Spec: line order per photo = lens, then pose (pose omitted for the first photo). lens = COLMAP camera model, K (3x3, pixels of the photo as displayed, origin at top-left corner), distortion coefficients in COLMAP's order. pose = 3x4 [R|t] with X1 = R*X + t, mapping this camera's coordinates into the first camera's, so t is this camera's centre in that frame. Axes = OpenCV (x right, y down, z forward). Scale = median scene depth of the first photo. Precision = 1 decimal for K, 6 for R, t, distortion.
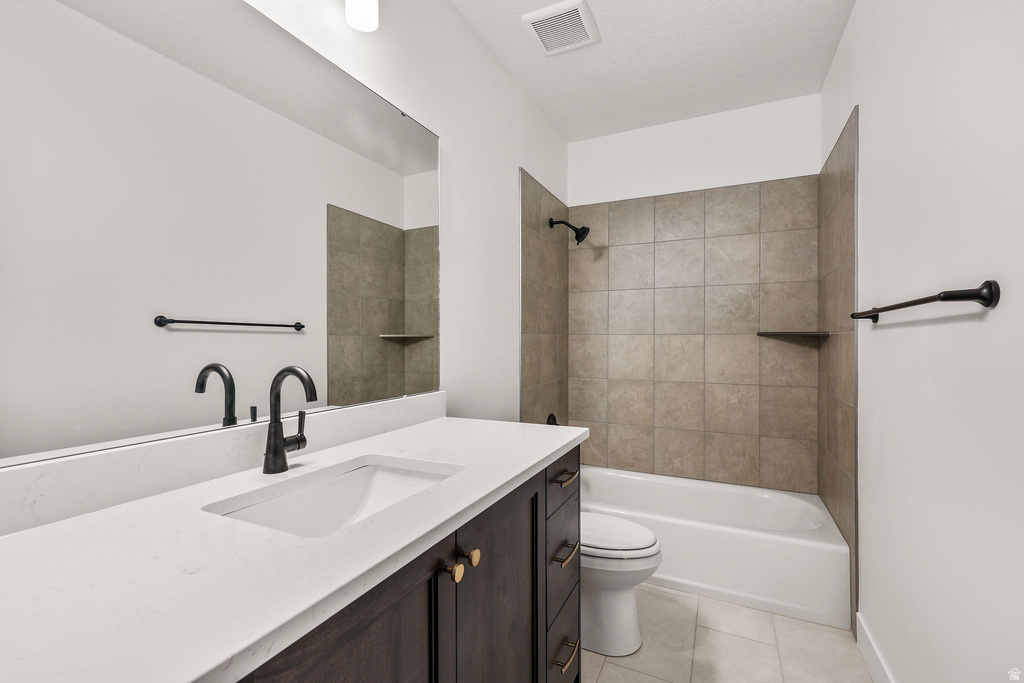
lens RADIAL K [[455.2, 0, 512.1], [0, 455.2, 344.2], [0, 0, 1]] dist [0.003567, -0.000265]
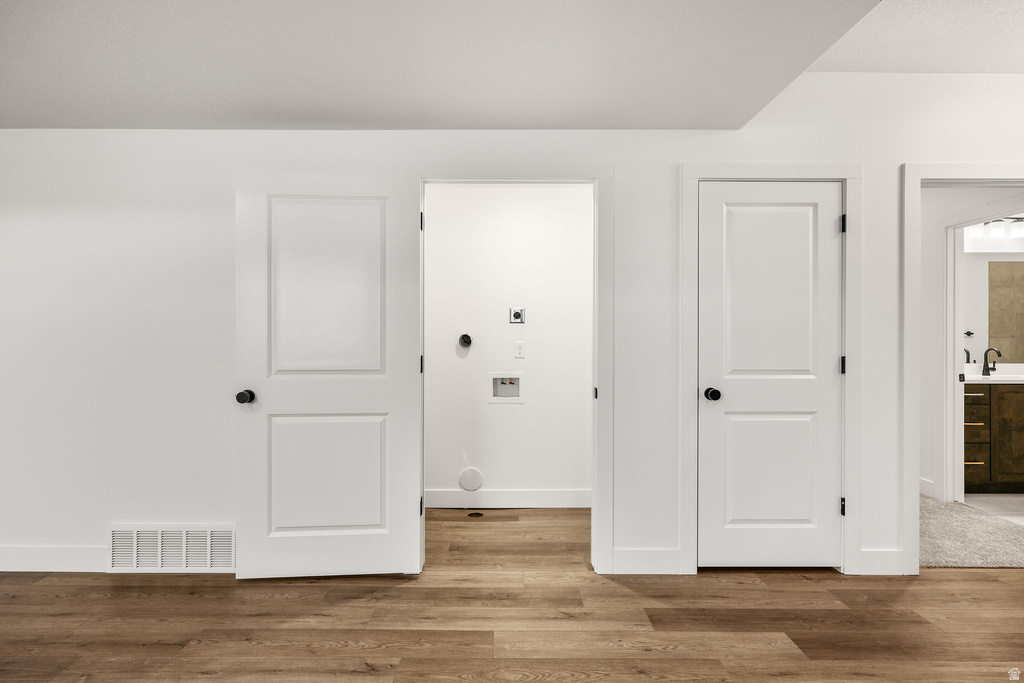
lens RADIAL K [[483.6, 0, 511.9], [0, 483.6, 342.1], [0, 0, 1]] dist [0.005971, -0.000178]
pose [[0.435952, -0.000123, -0.899970, 0.474107], [-0.004232, 0.999989, -0.002187, 0.007466], [0.899960, 0.004762, 0.435946, -1.457926]]
